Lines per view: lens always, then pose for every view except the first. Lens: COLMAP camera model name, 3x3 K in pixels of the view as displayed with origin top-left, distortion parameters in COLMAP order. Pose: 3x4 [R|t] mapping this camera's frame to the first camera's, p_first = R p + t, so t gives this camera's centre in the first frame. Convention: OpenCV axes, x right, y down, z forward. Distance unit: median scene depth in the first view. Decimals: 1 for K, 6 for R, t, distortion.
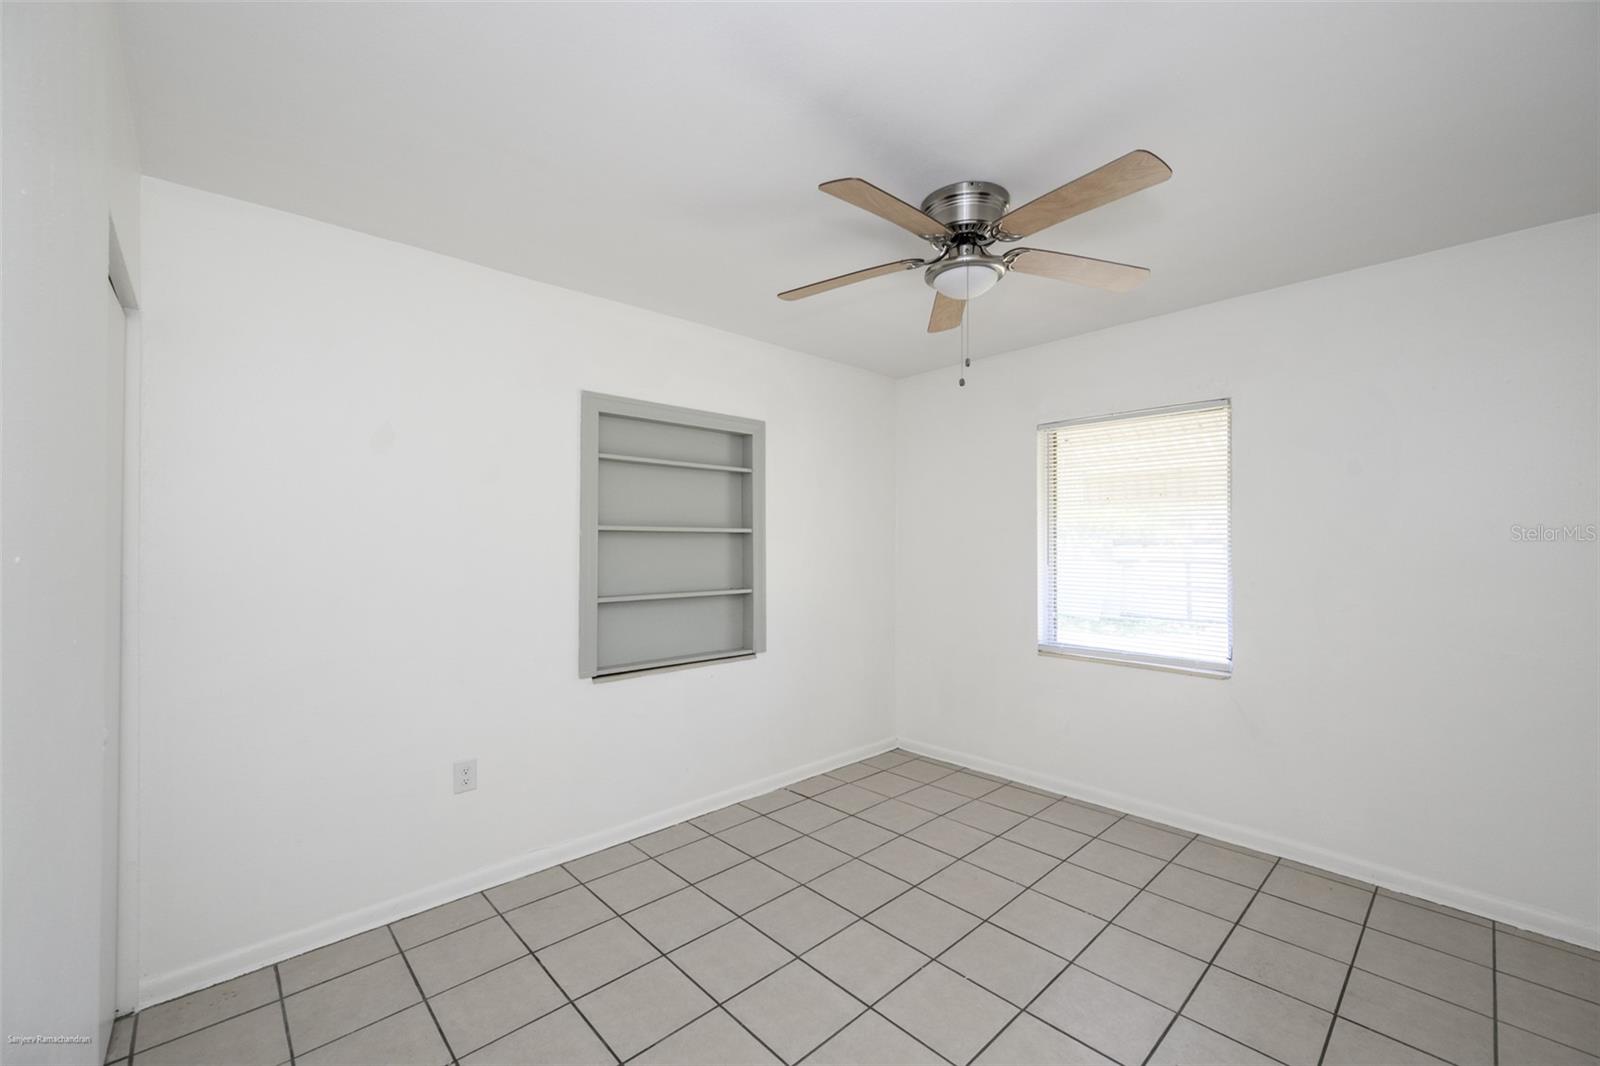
lens RADIAL K [[648.3, 0, 809.5], [0, 648.3, 528.3], [0, 0, 1]] dist [-0.002194, 0.000072]
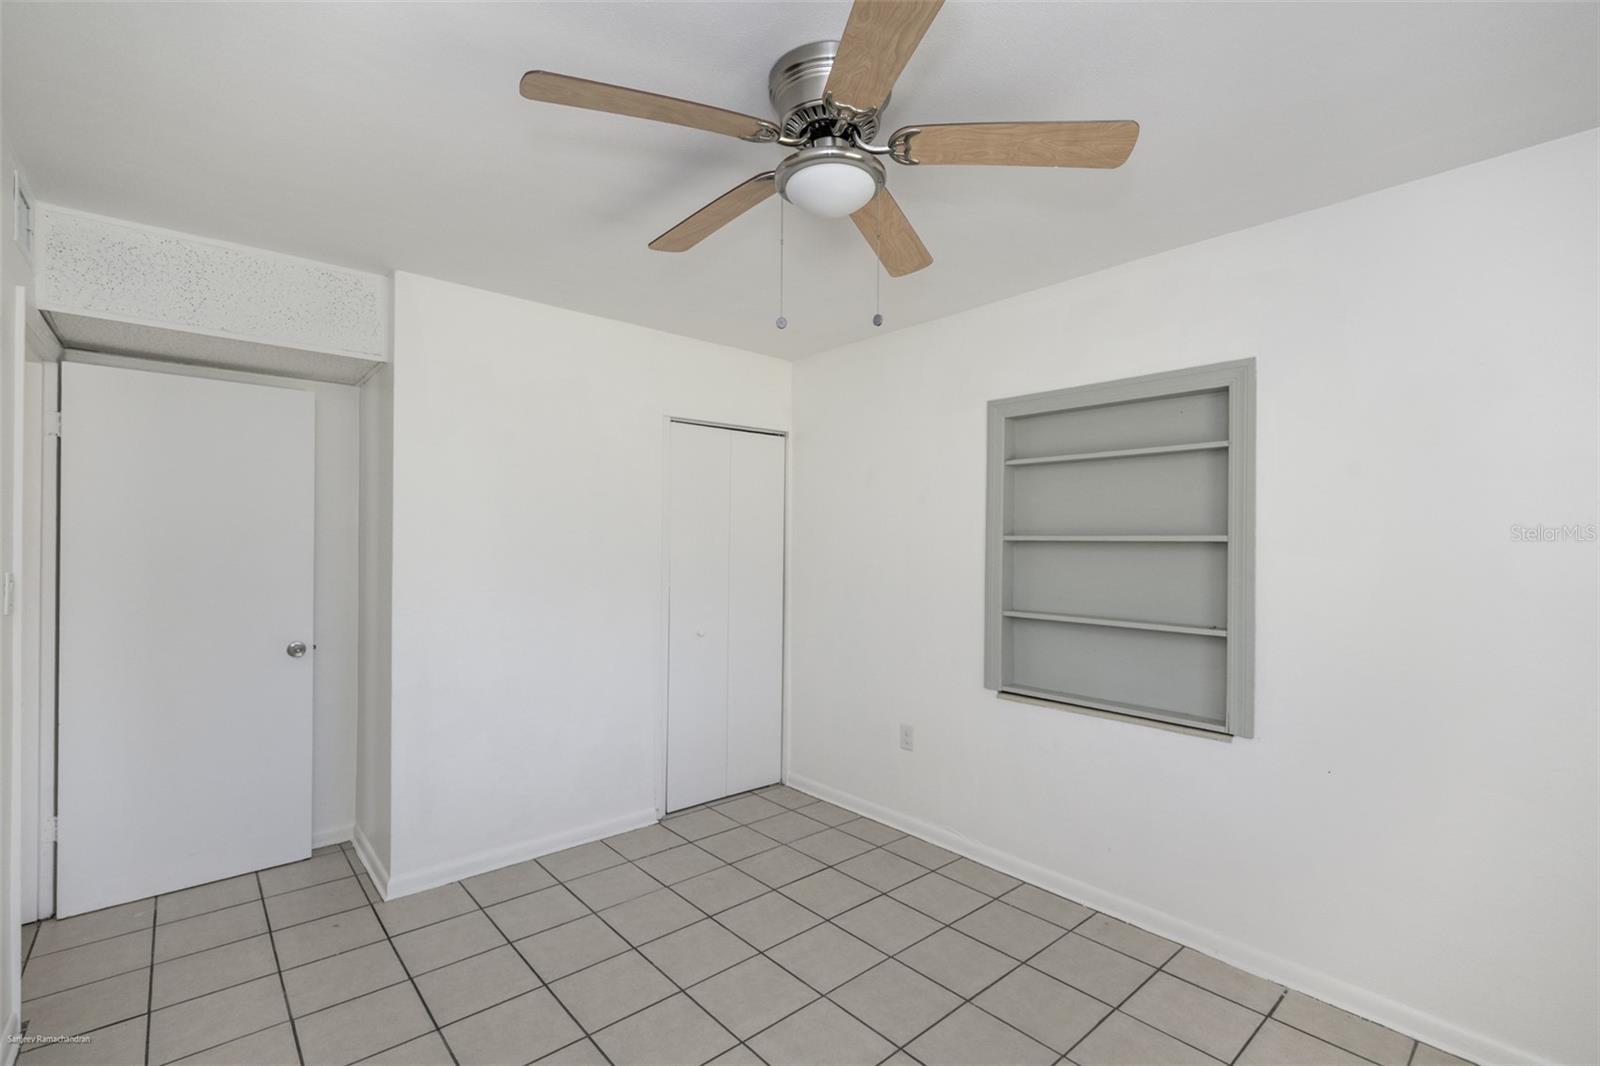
lens RADIAL K [[708.4, 0, 800.0], [0, 708.4, 533.0], [0, 0, 1]] dist [0.000865, -0.000067]
pose [[-0.038936, -0.011688, -0.999173, 0.722193], [0.017552, 0.999769, -0.012379, -0.000851], [0.999088, -0.018020, -0.038722, 0.719878]]
